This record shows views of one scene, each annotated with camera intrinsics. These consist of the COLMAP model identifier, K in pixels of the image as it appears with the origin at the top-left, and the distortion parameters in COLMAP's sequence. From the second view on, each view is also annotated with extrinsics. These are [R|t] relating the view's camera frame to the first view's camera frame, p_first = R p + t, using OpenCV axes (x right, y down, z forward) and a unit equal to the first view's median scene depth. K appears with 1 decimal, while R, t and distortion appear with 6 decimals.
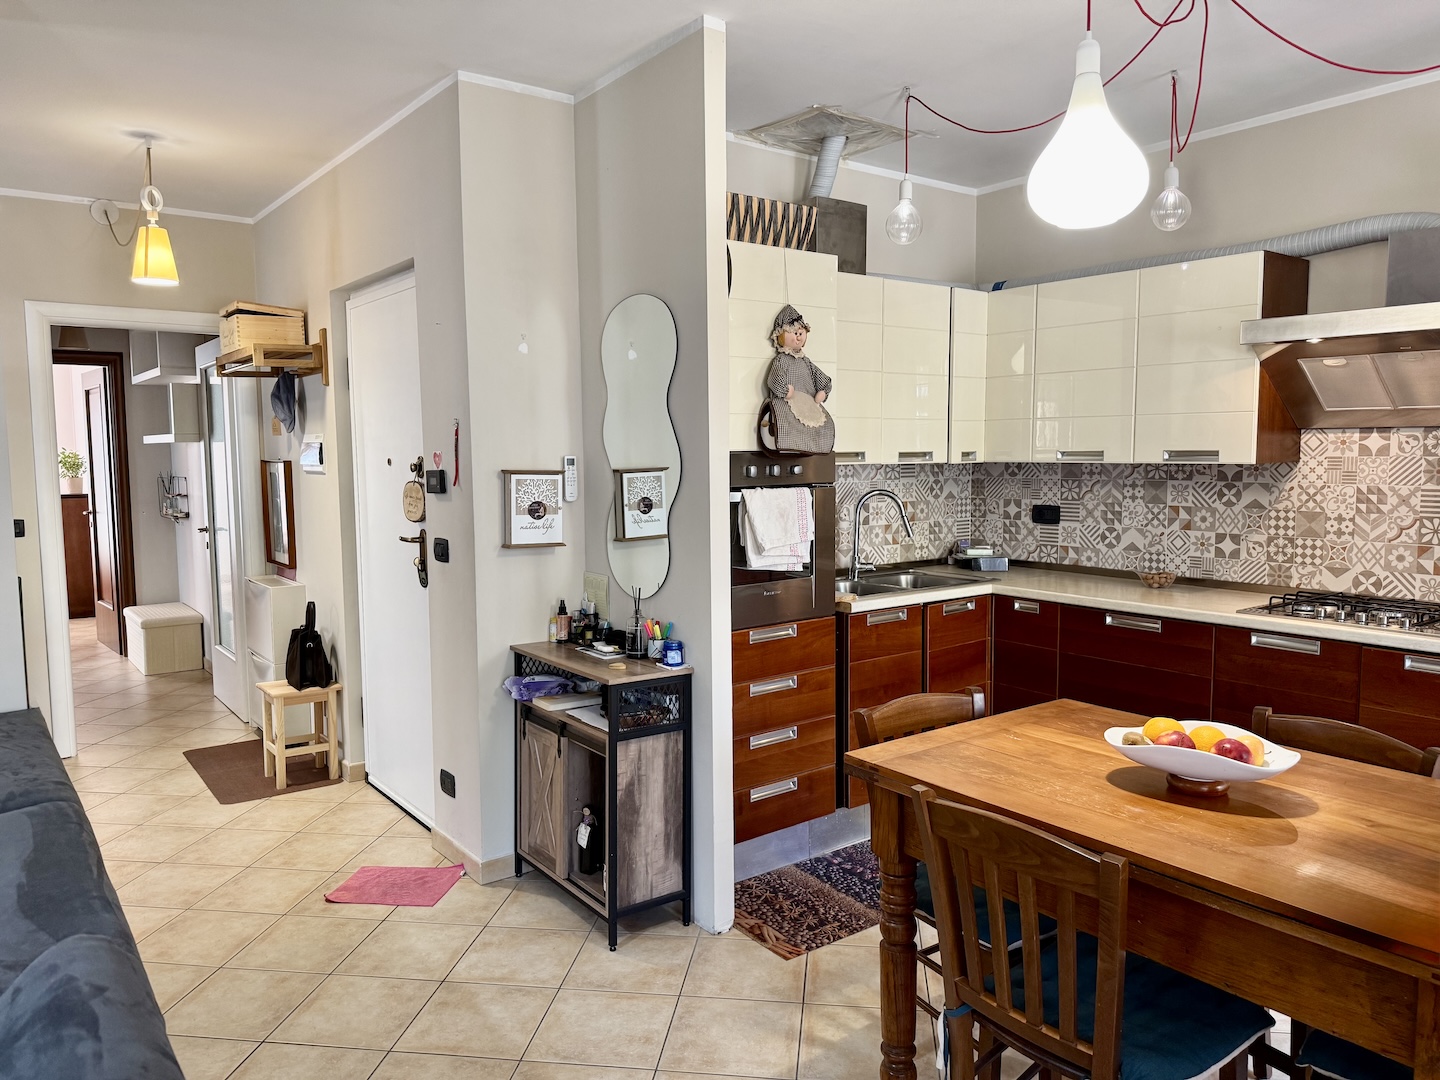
lens RADIAL K [[994.4, 0, 728.1], [0, 994.4, 547.7], [0, 0, 1]] dist [0.052673, -0.069203]
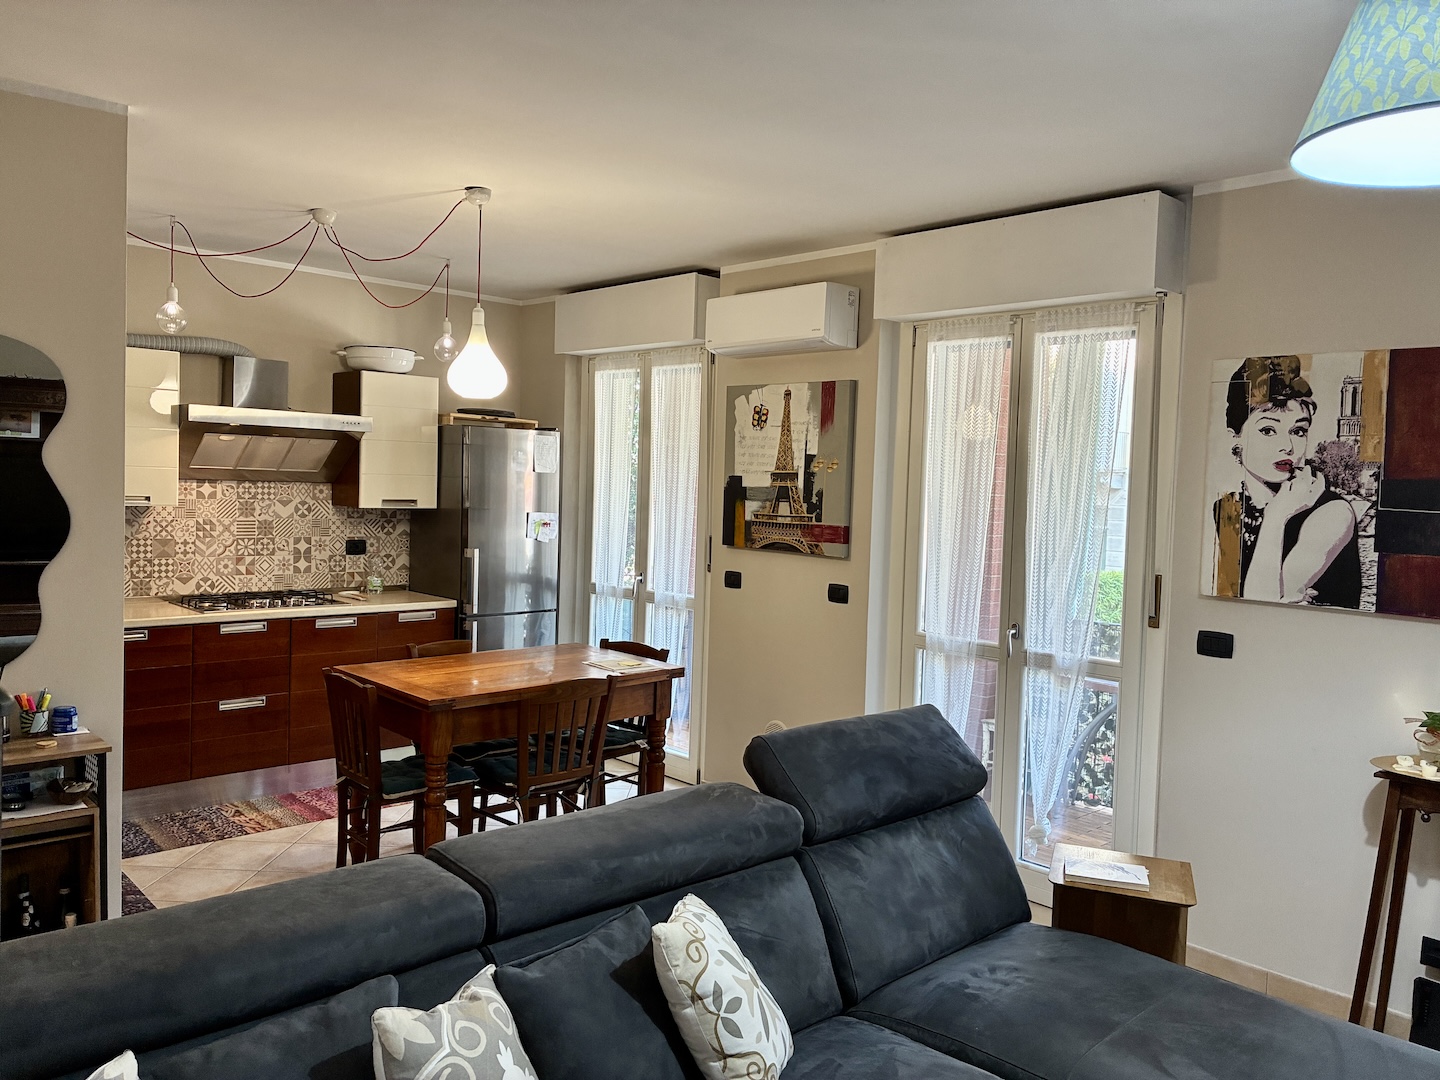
lens RADIAL K [[1075.5, 0, 714.6], [0, 1075.5, 530.4], [0, 0, 1]] dist [0.049718, -0.061515]
pose [[-0.102246, -0.041836, 0.993879, -1.021747], [0.063528, 0.996801, 0.048494, -0.075629], [-0.992728, 0.068098, -0.099261, 0.425899]]
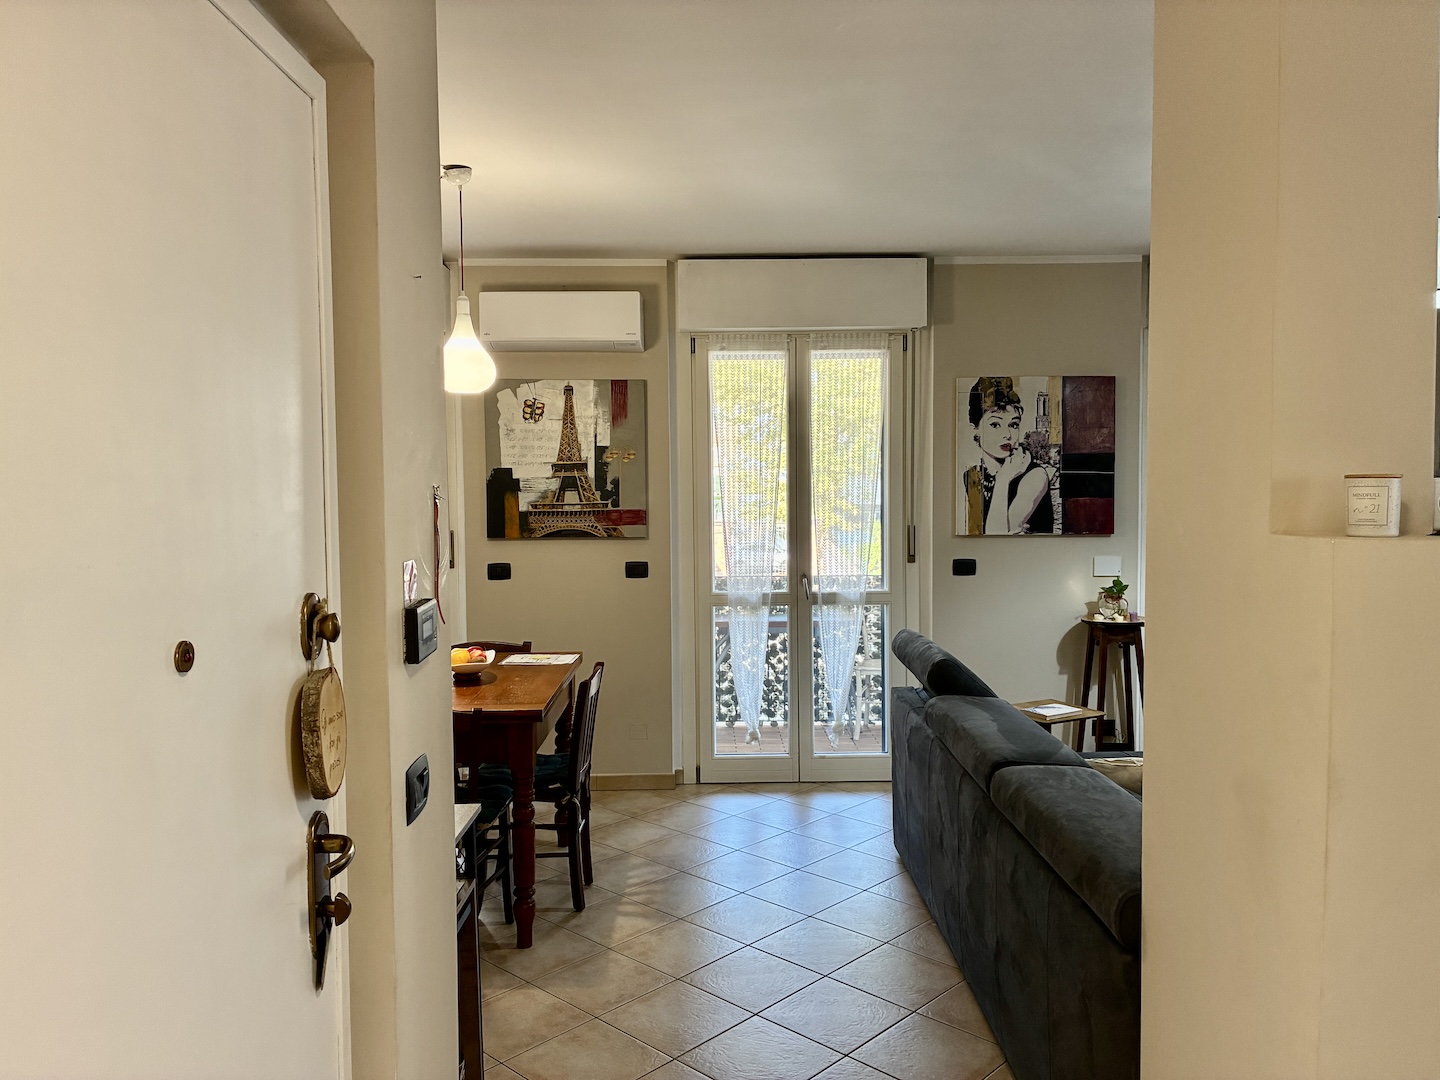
lens RADIAL K [[1075.5, 0, 733.4], [0, 1075.5, 540.2], [0, 0, 1]] dist [0.049718, -0.061515]
pose [[-0.797098, -0.018536, 0.603566, -0.709193], [0.074480, 0.988879, 0.128731, -0.150481], [-0.599240, 0.147565, -0.786852, 1.285215]]
